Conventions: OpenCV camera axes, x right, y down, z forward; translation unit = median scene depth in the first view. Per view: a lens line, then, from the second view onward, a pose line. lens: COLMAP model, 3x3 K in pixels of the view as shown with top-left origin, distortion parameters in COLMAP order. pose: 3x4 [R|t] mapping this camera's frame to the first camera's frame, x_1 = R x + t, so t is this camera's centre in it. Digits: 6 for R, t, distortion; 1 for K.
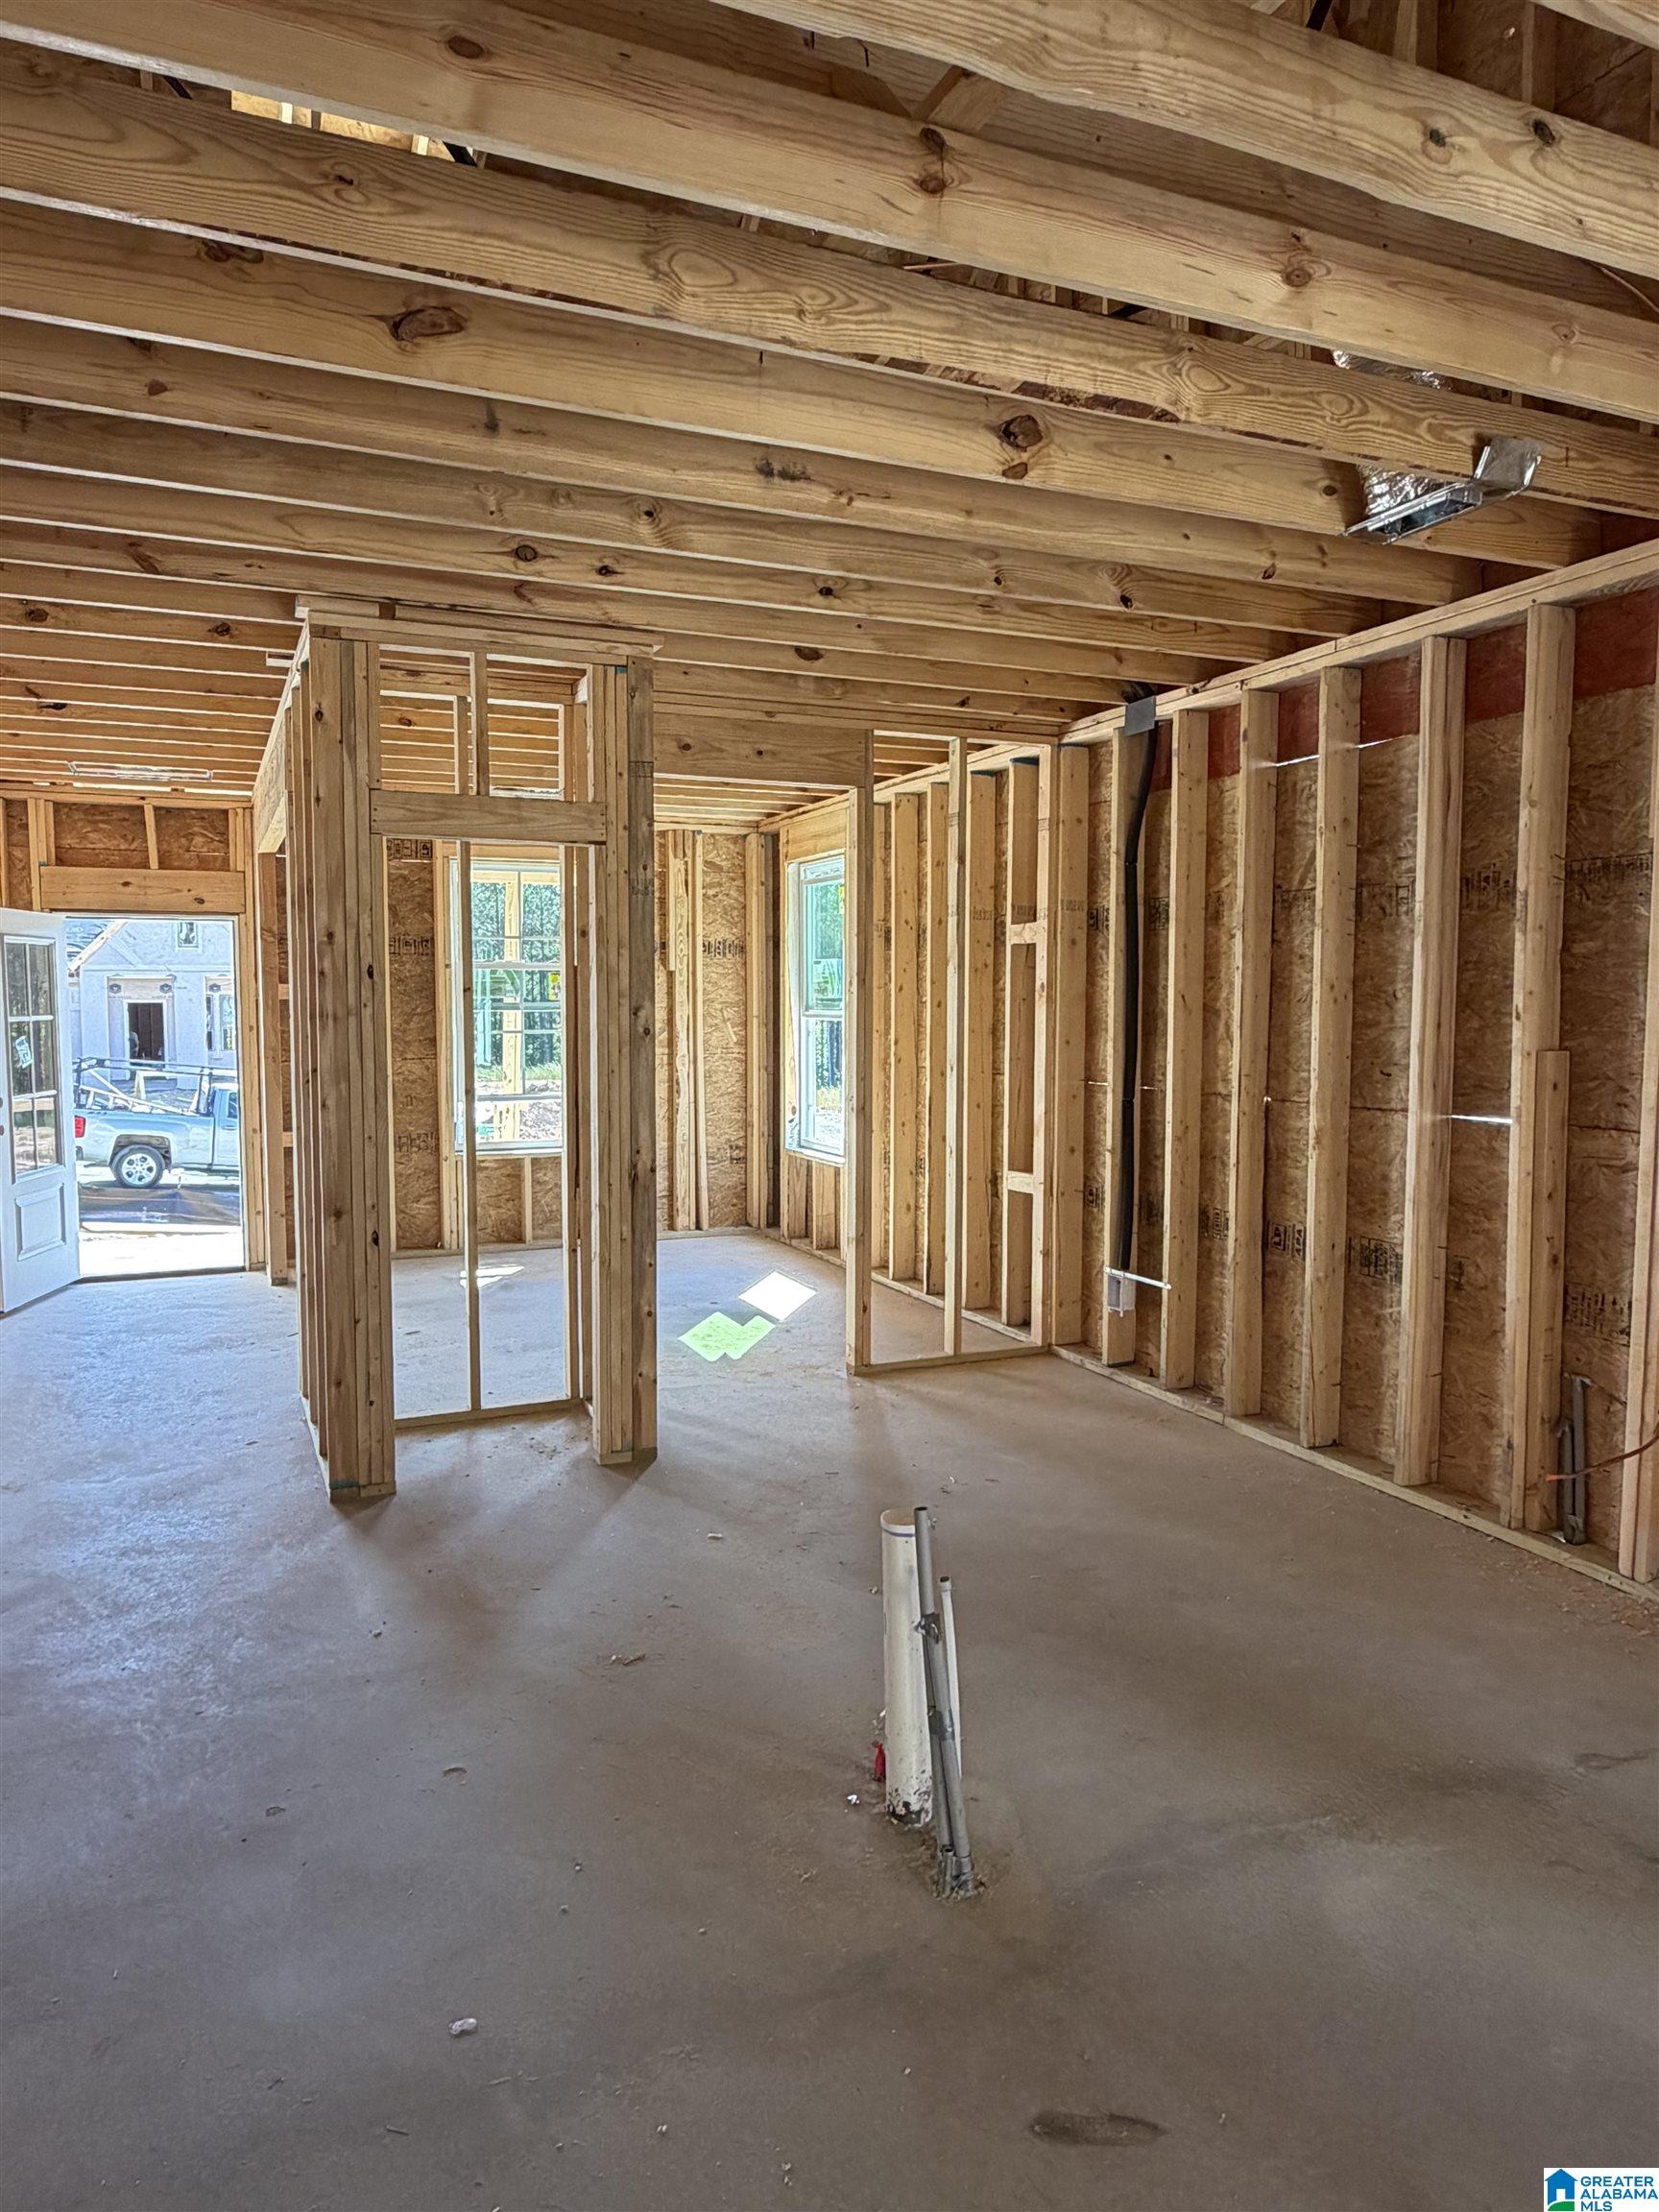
lens RADIAL K [[1416.2, 0, 829.5], [0, 1416.2, 1106.0], [0, 0, 1]] dist [-0.004107, -0.001675]
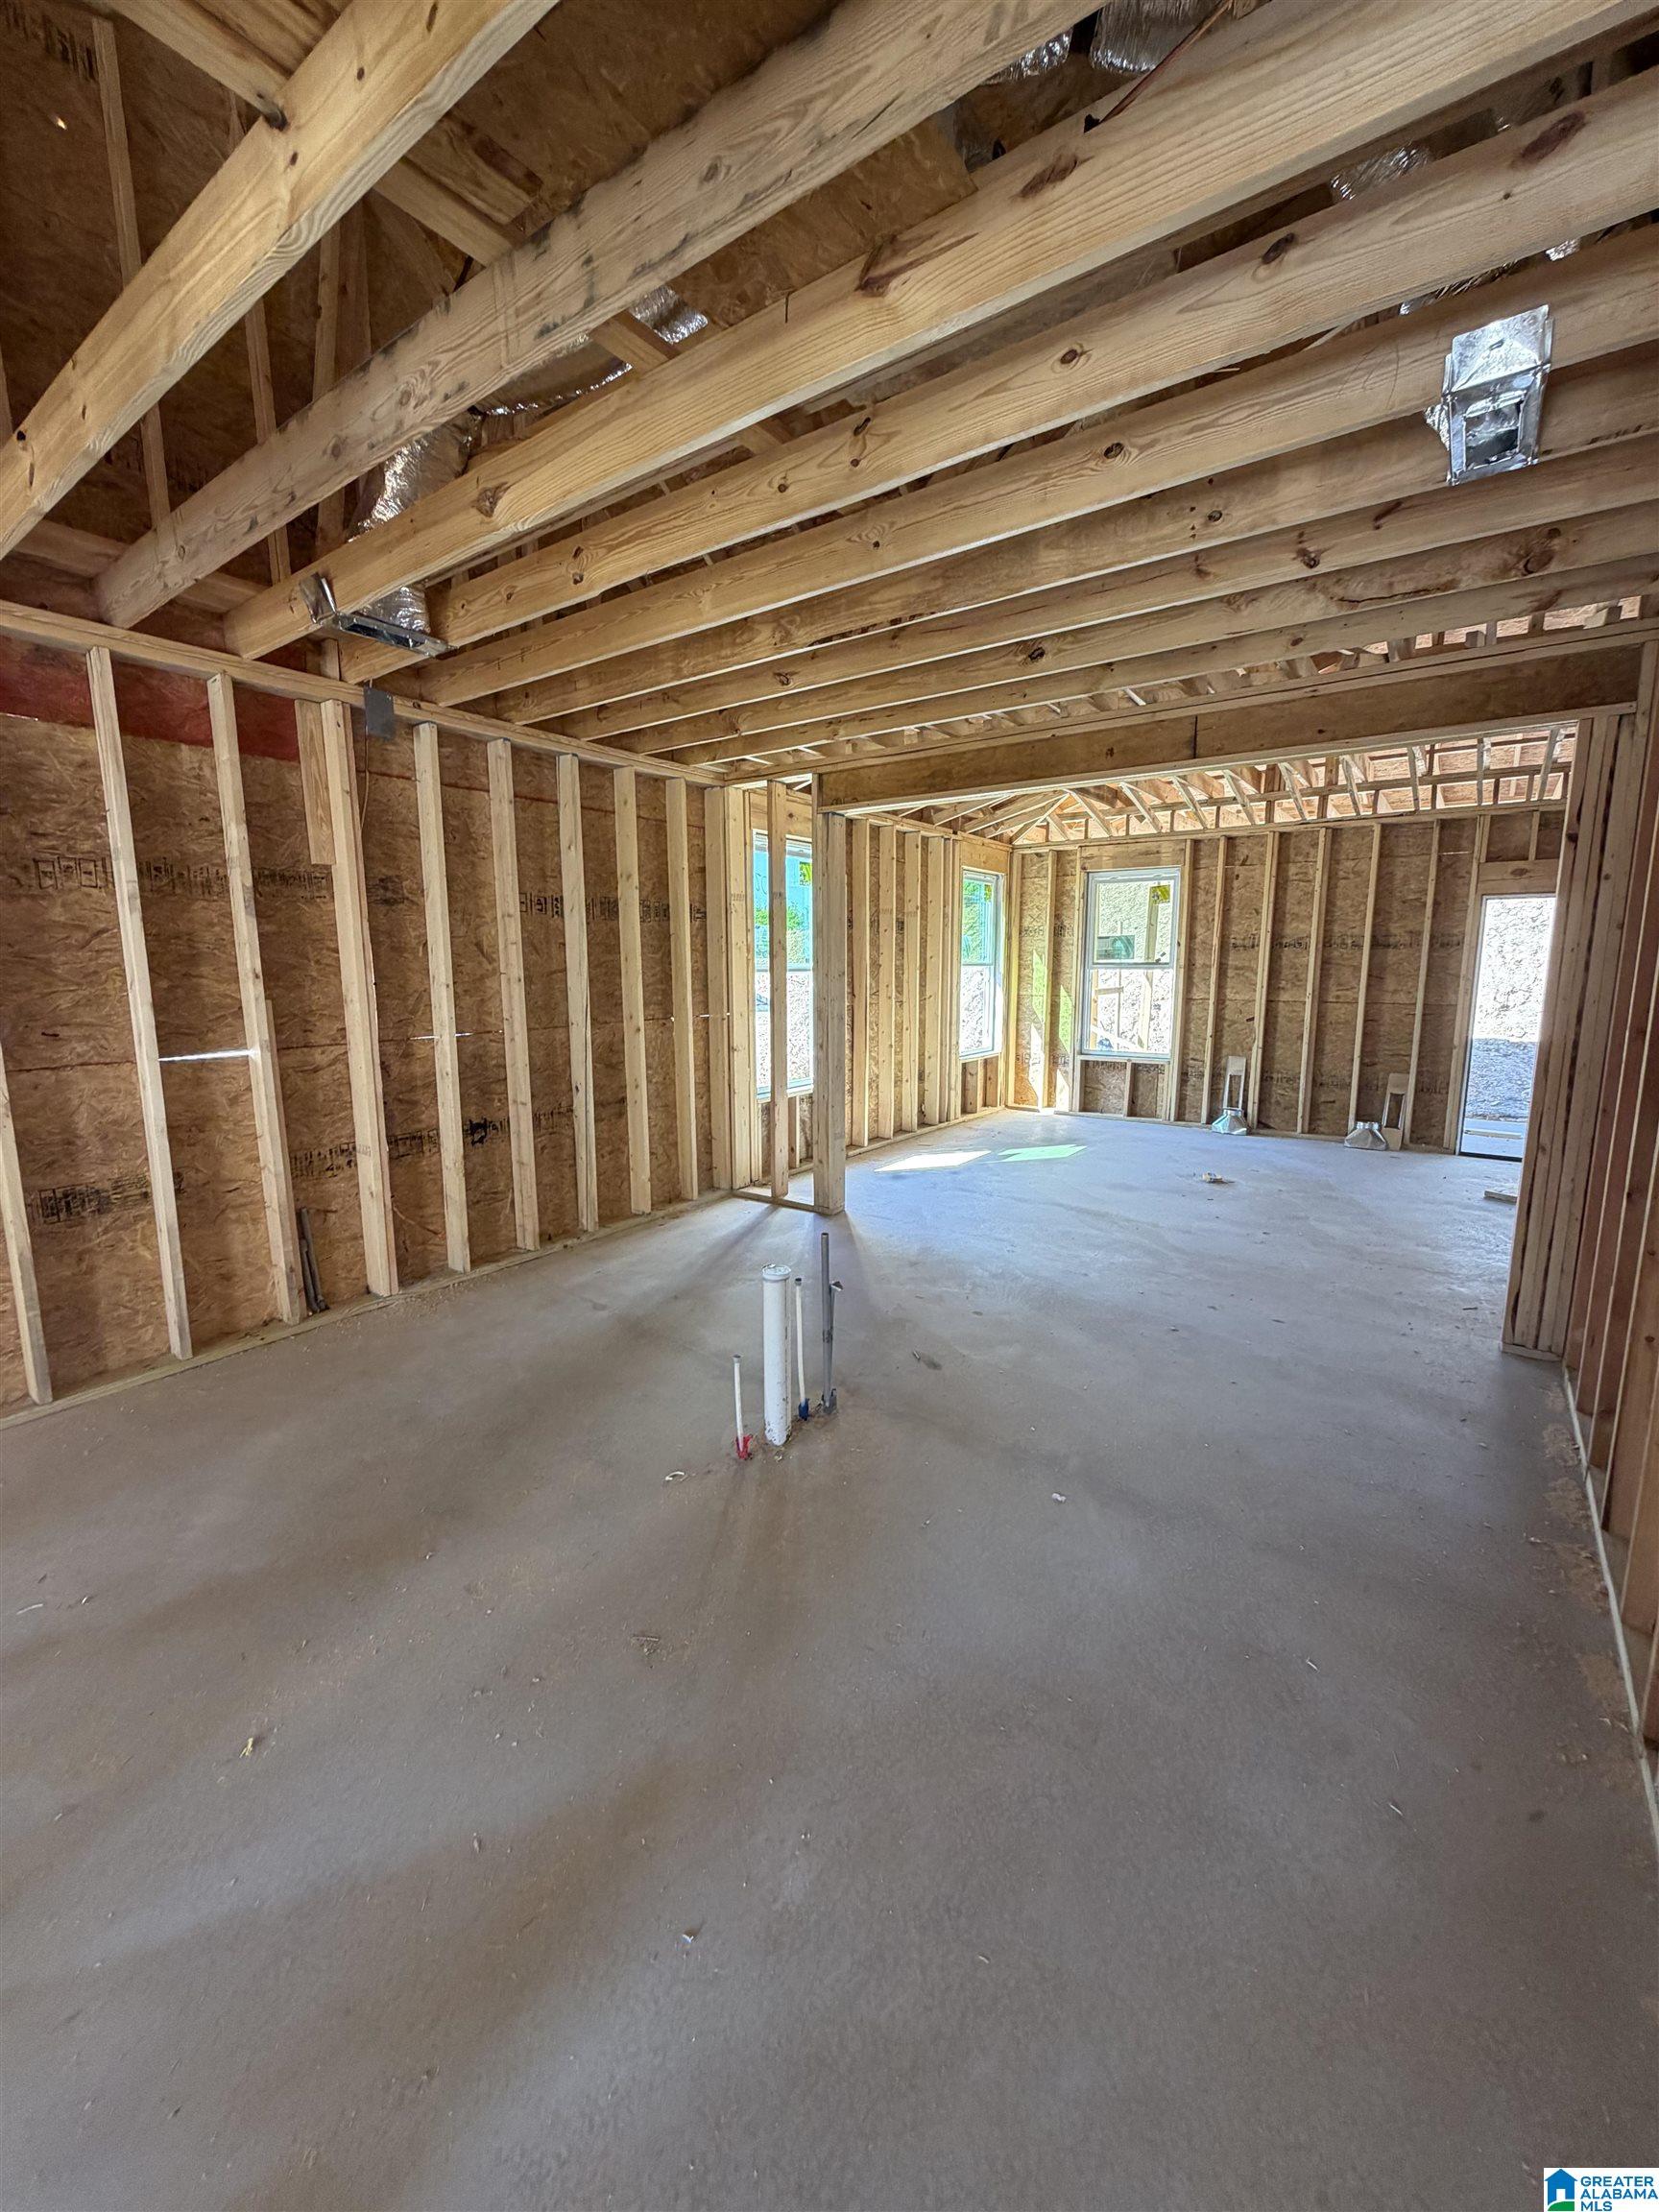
lens RADIAL K [[881.8, 0, 829.5], [0, 881.8, 1106.0], [0, 0, 1]] dist [-0.012603, 0.000004]
pose [[-0.493193, -0.143816, 0.857950, -0.548998], [0.068202, 0.976812, 0.202947, -0.073234], [-0.867242, 0.158606, -0.471948, 0.907852]]
